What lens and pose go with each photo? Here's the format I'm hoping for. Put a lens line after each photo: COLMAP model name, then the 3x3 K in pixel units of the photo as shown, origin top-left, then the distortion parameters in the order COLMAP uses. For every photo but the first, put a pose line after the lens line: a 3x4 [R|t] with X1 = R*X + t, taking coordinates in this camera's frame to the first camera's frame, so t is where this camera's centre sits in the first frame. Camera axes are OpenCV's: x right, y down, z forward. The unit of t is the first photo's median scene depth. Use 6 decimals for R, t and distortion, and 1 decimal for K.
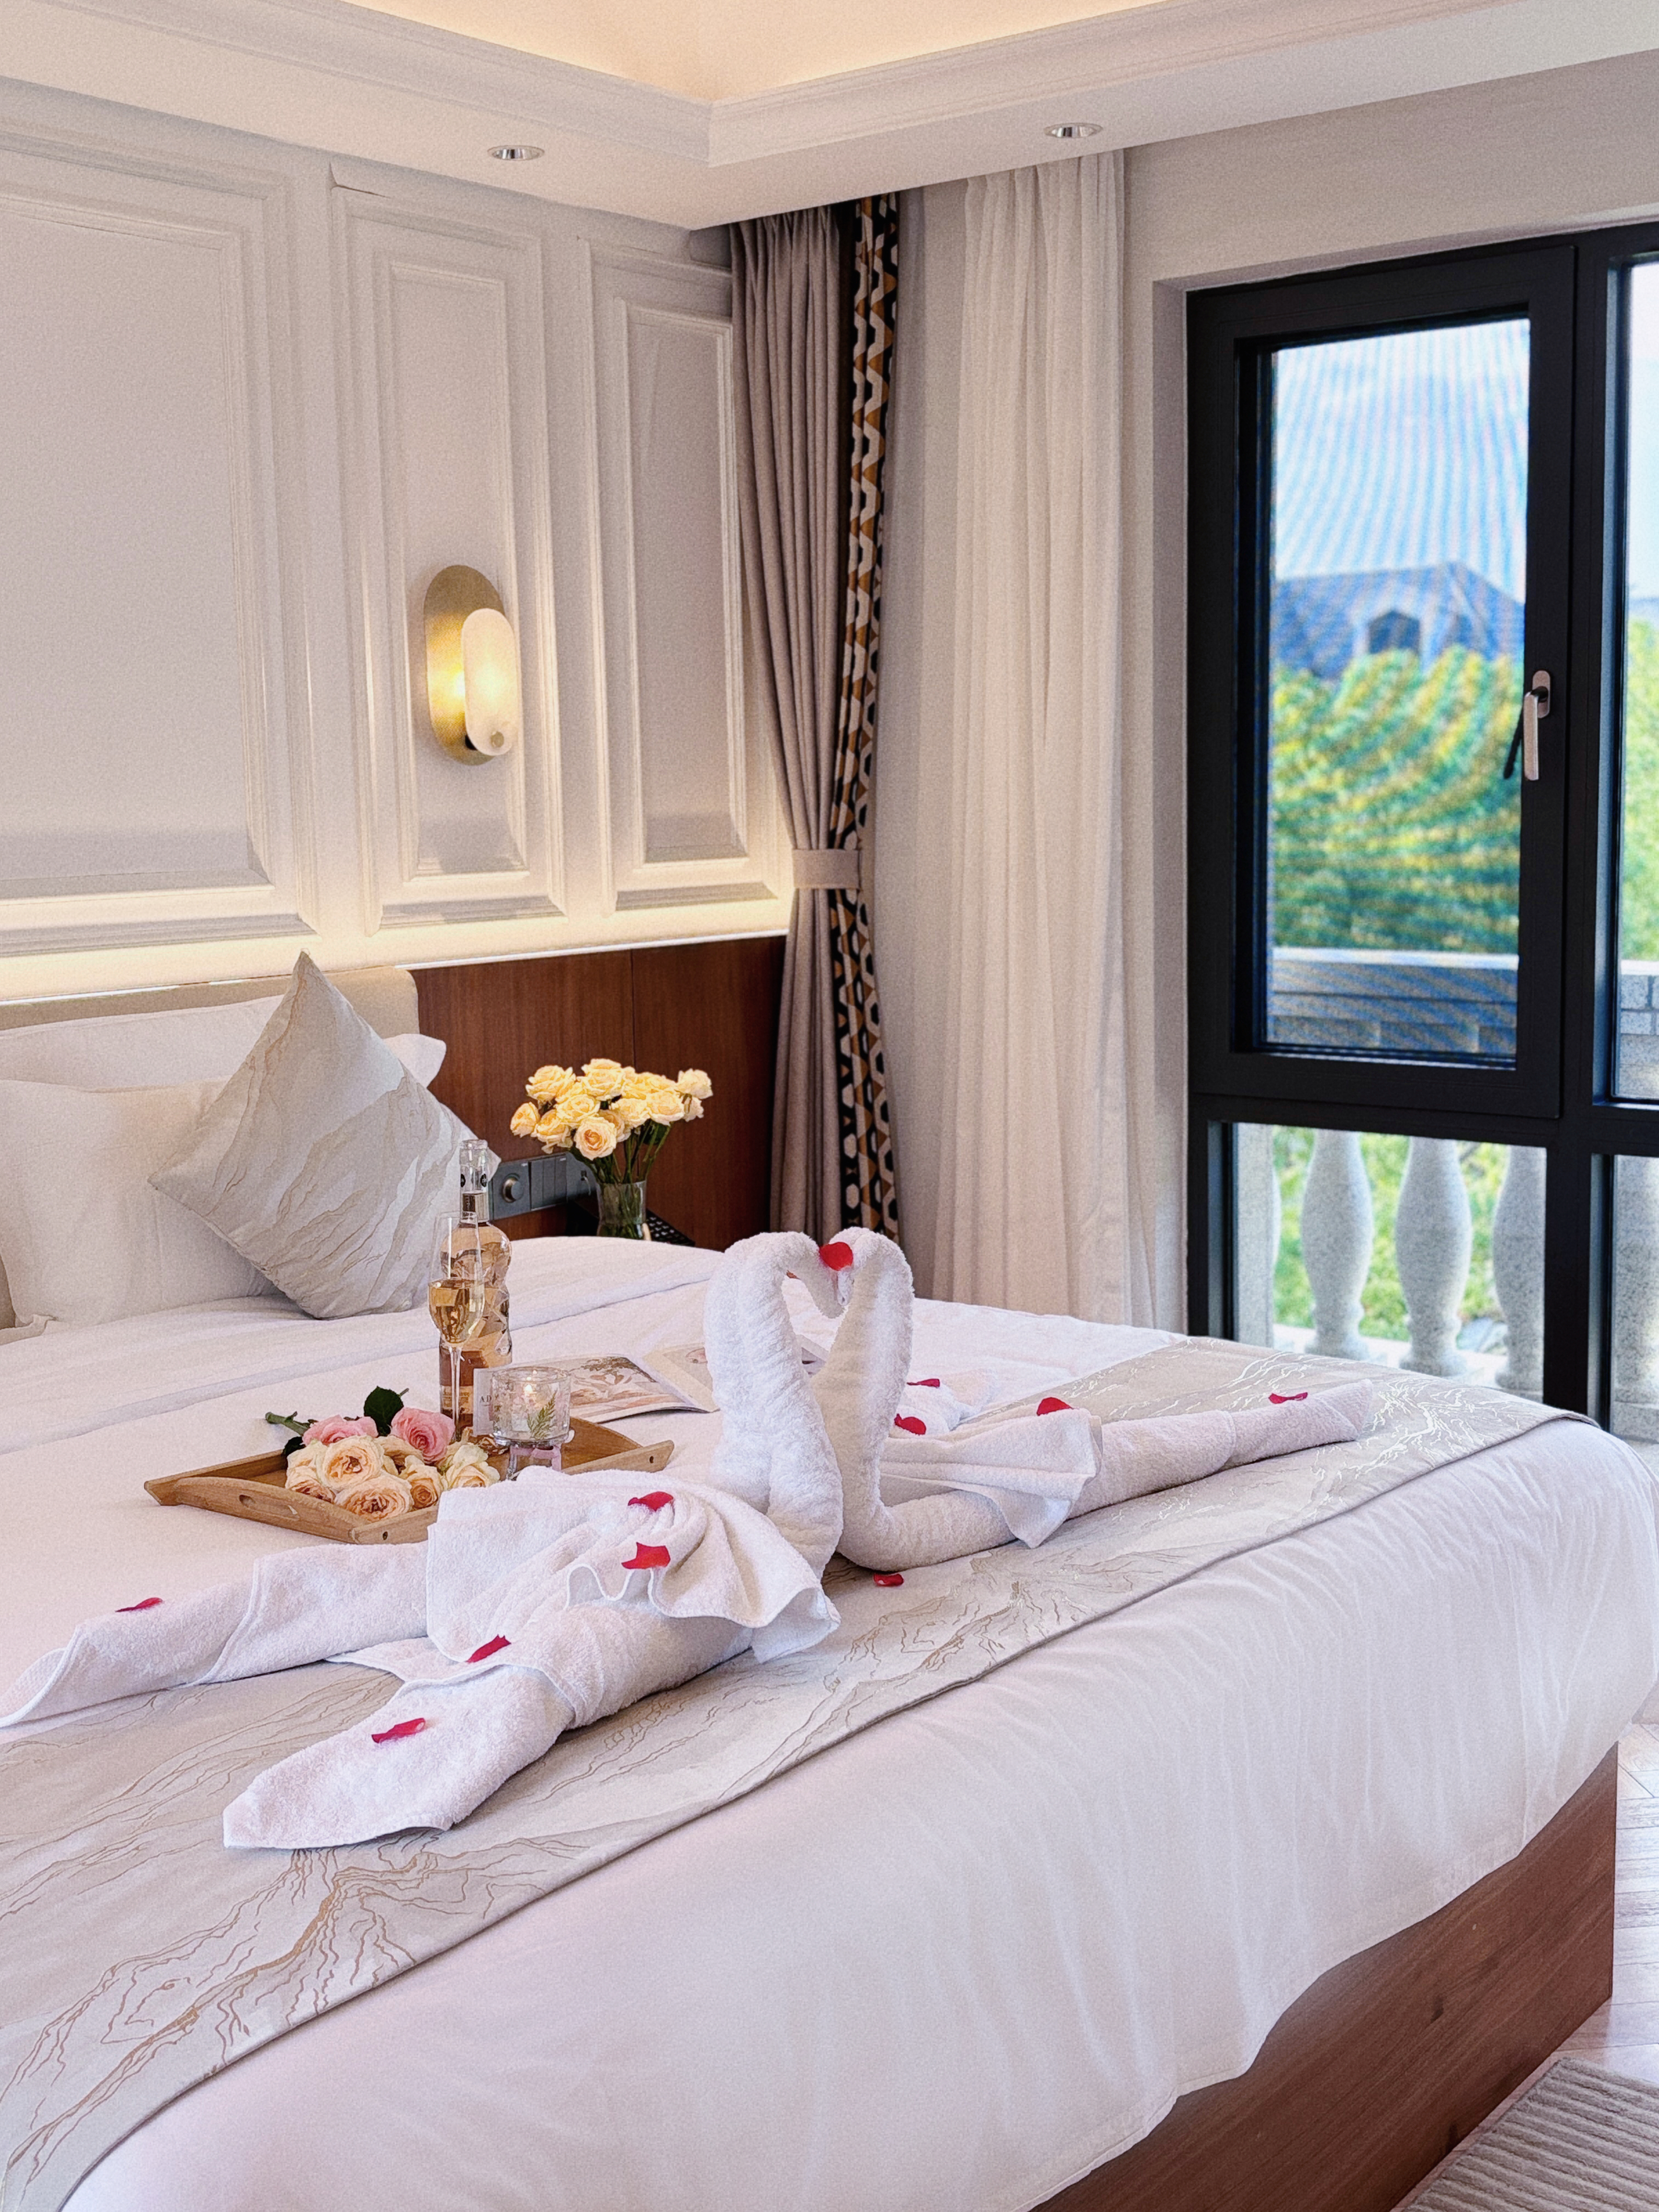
lens RADIAL K [[2656.6, 0, 829.5], [0, 2656.6, 1106.0], [0, 0, 1]] dist [0.245878, 0.004195]
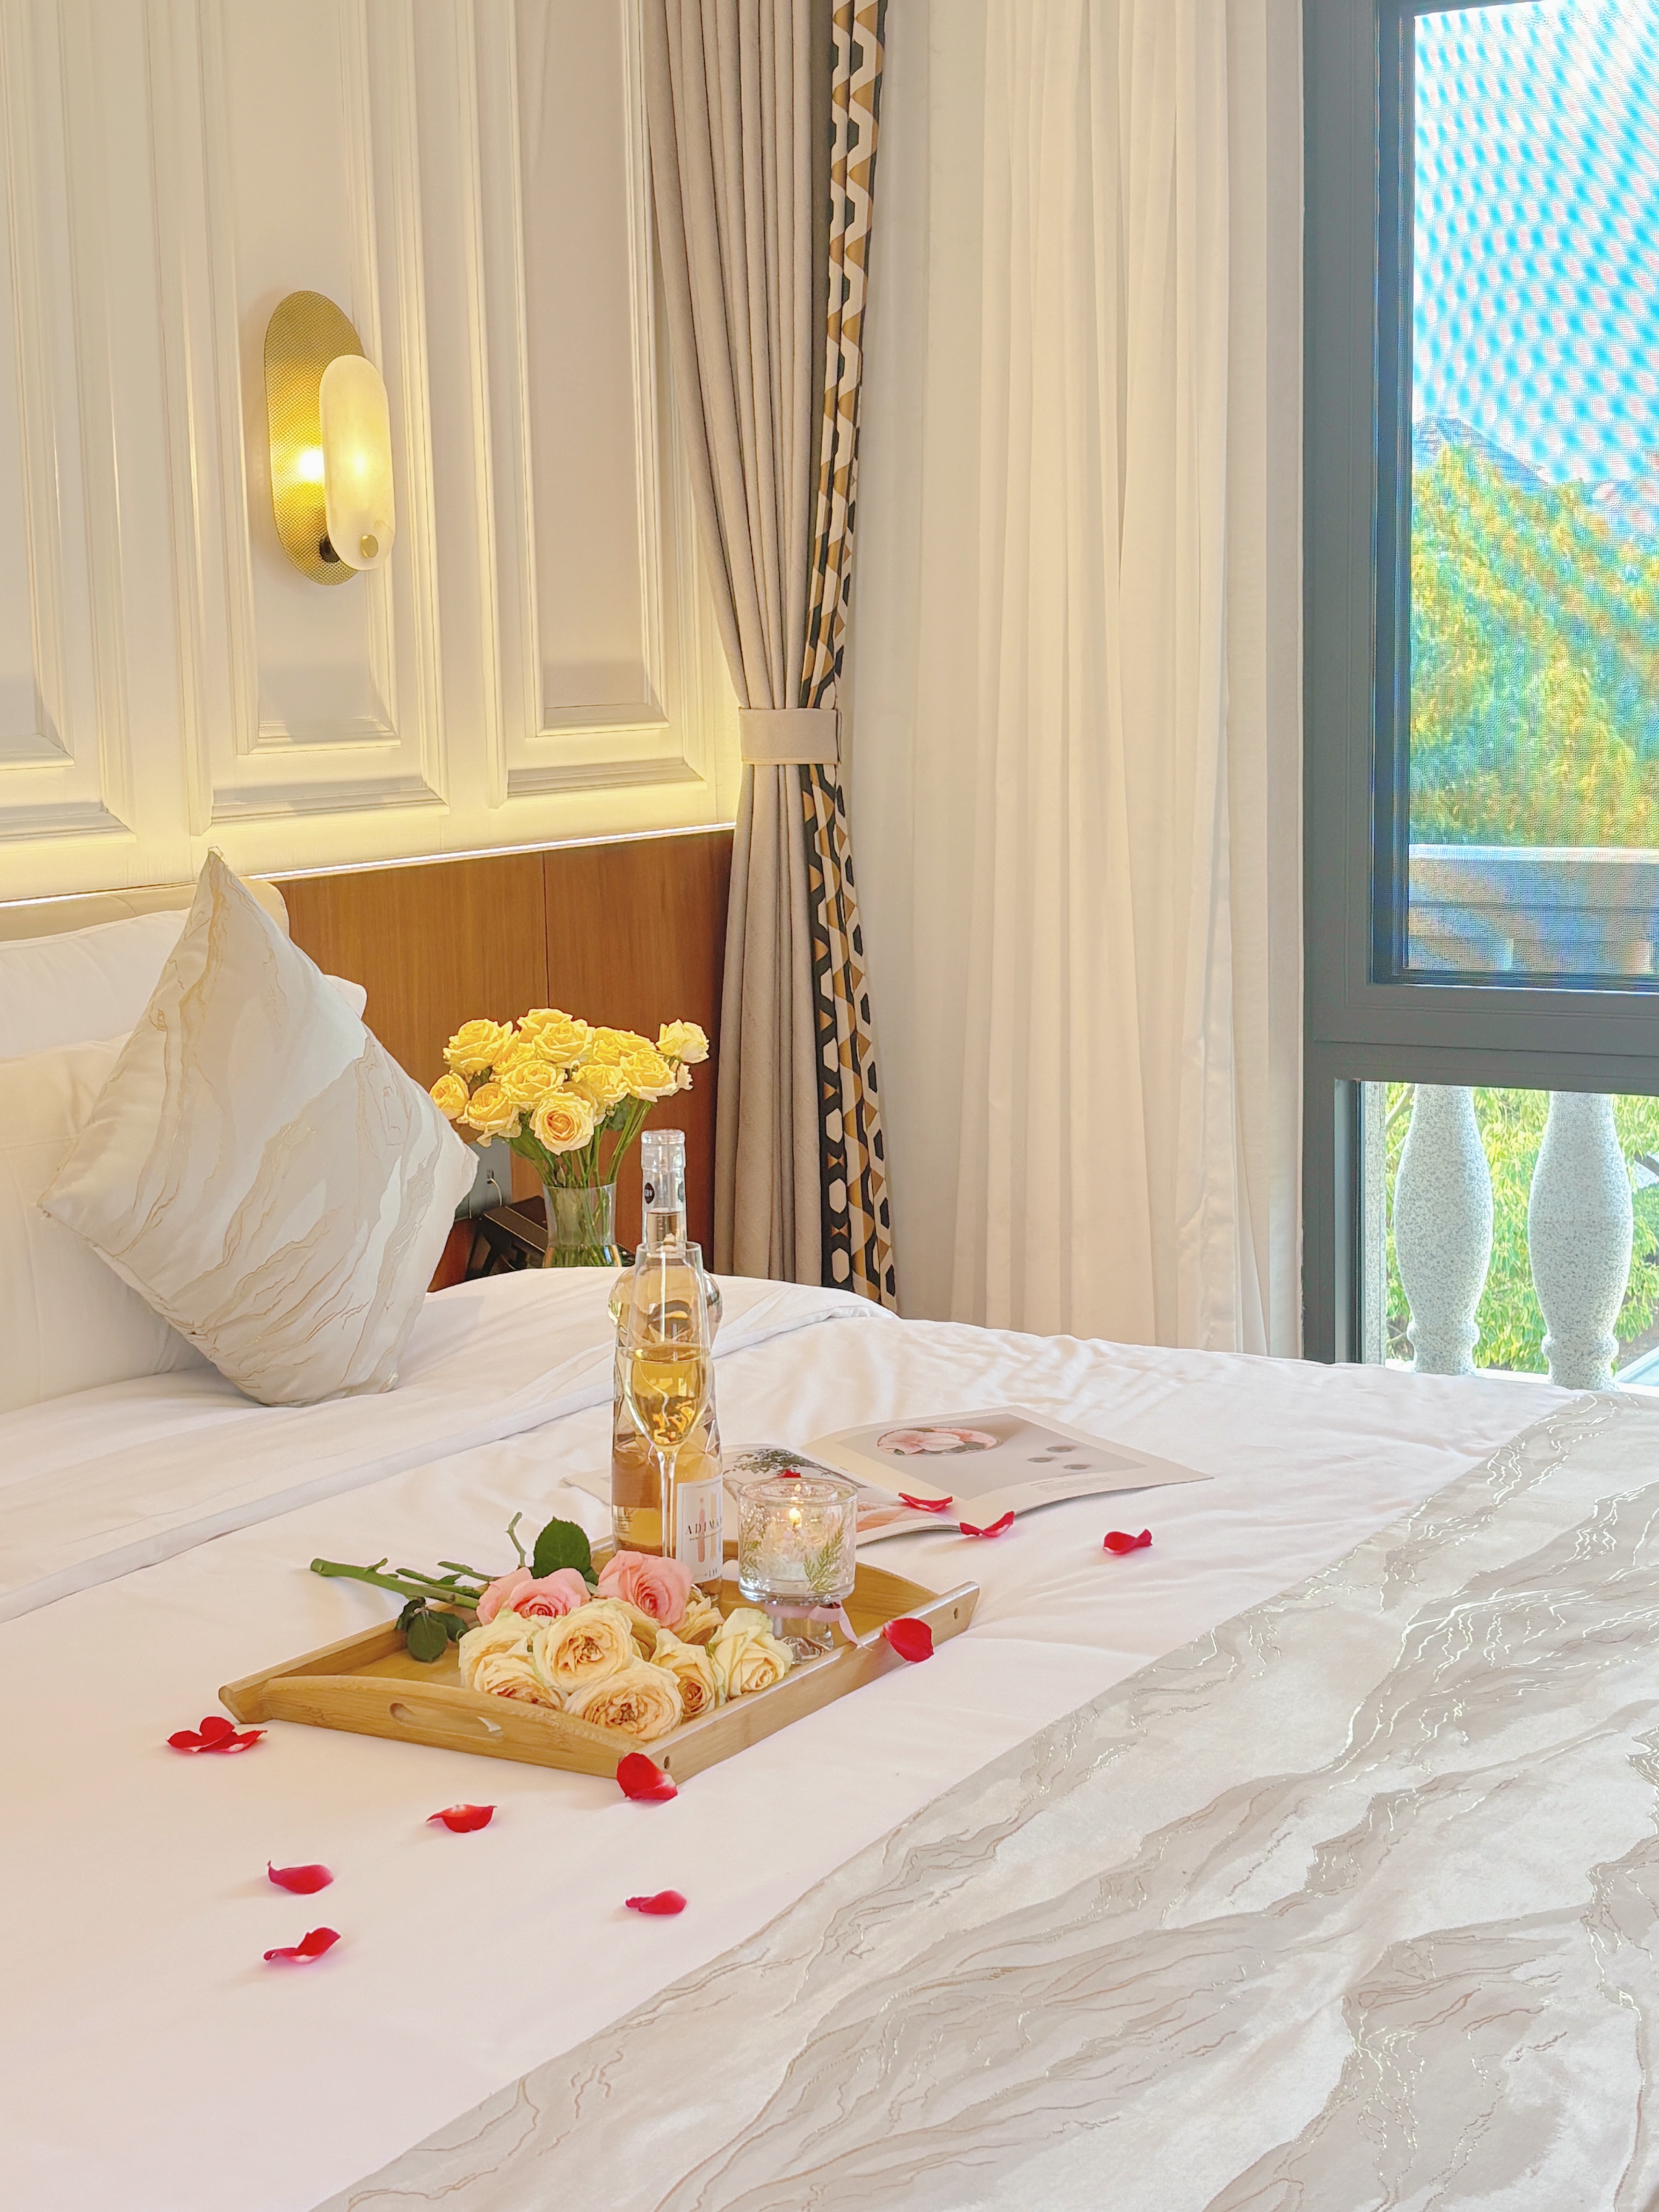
lens RADIAL K [[3324.4, 0, 829.5], [0, 3324.4, 1106.0], [0, 0, 1]] dist [0.189644, -0.058928]
pose [[0.988842, -0.023909, 0.147039, -0.132581], [0.022515, 0.999684, 0.011135, -0.000207], [-0.147259, -0.007700, 0.989068, 0.126535]]
